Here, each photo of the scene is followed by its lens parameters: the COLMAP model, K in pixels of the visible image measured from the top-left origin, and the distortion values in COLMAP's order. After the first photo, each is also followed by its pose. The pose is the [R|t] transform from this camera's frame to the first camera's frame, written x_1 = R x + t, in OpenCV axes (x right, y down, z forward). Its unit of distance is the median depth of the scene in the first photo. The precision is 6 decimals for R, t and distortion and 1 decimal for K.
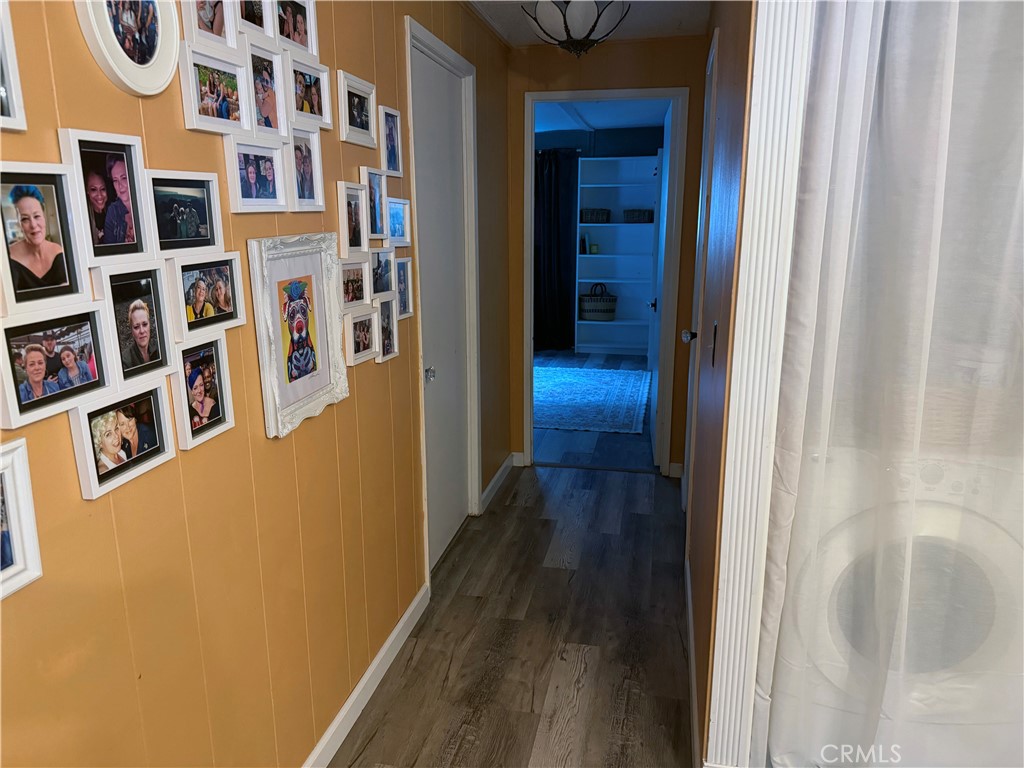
lens RADIAL K [[724.2, 0, 513.9], [0, 724.2, 387.5], [0, 0, 1]] dist [0.008650, -0.014418]
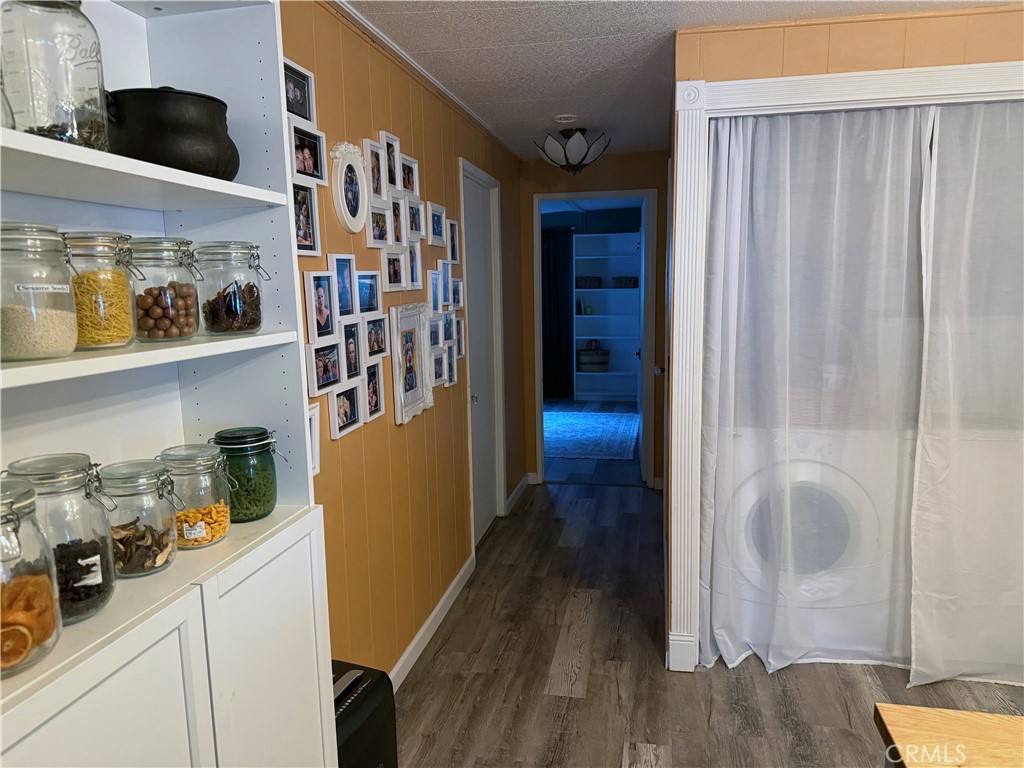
lens RADIAL K [[724.2, 0, 512.1], [0, 724.2, 385.1], [0, 0, 1]] dist [0.008650, -0.014418]
pose [[0.999848, -0.017161, 0.003018, -0.061394], [0.017362, 0.995872, -0.089098, 0.103570], [-0.001476, 0.089137, 0.996018, -0.514931]]
